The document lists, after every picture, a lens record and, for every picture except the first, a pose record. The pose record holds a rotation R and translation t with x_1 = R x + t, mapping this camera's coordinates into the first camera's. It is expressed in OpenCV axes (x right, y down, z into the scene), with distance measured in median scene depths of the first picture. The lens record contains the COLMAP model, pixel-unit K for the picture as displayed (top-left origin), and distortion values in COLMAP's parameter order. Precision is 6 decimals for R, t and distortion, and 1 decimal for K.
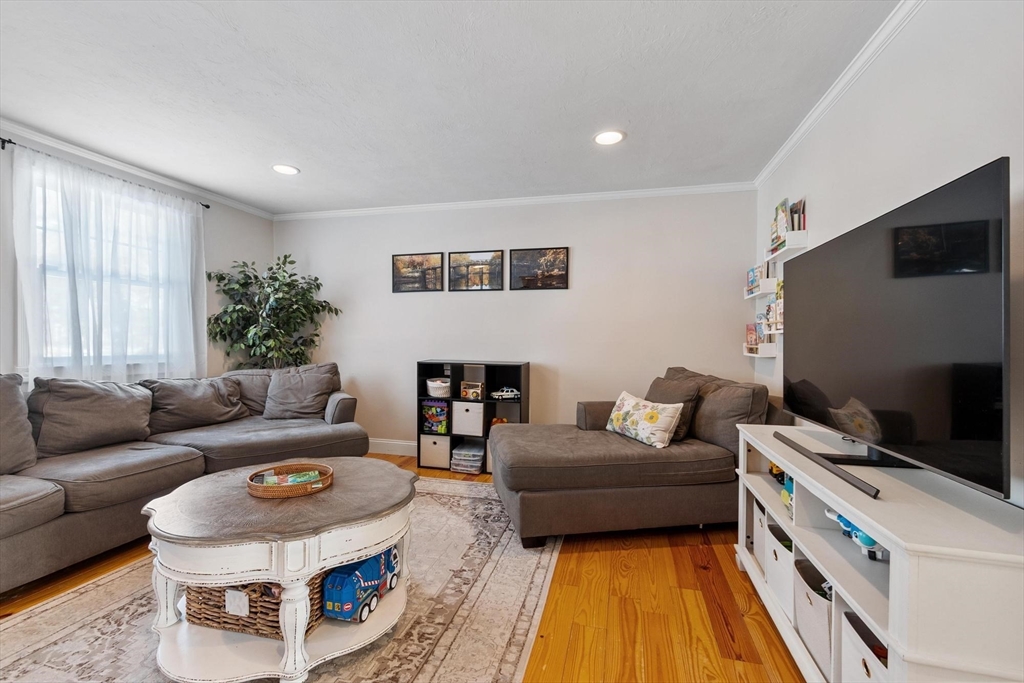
lens RADIAL K [[443.1, 0, 503.9], [0, 443.1, 344.9], [0, 0, 1]] dist [-0.001739, -0.000279]
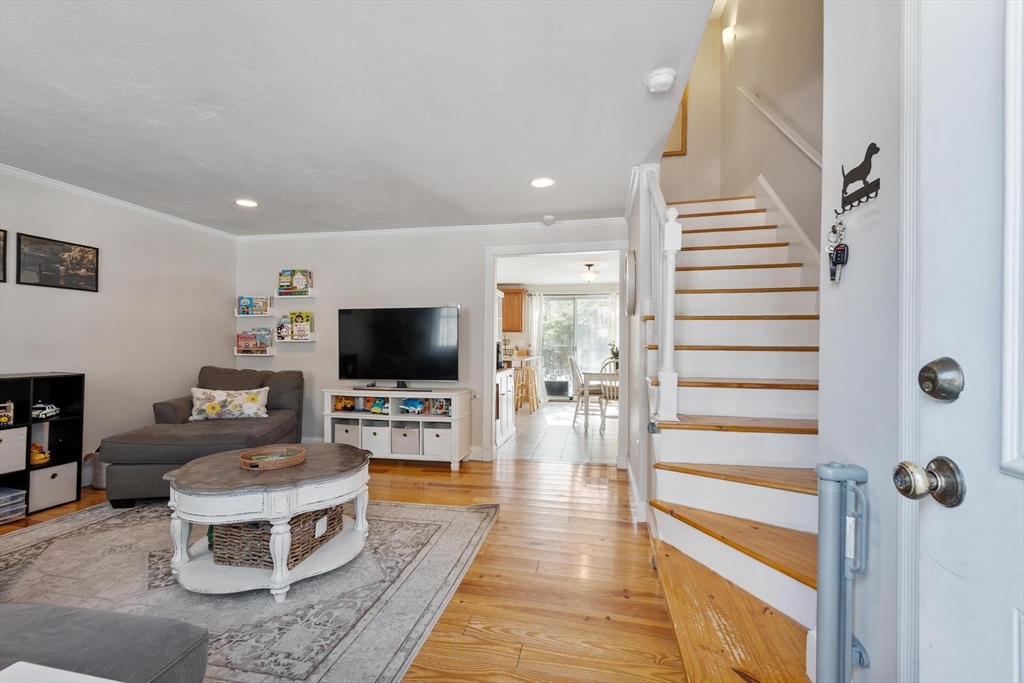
lens RADIAL K [[443.1, 0, 503.9], [0, 443.1, 344.9], [0, 0, 1]] dist [-0.001739, -0.000279]
pose [[-0.048409, -0.008920, 0.998788, -0.846344], [0.007170, 0.999931, 0.009278, -0.016200], [-0.998802, 0.007611, -0.048342, 0.177851]]
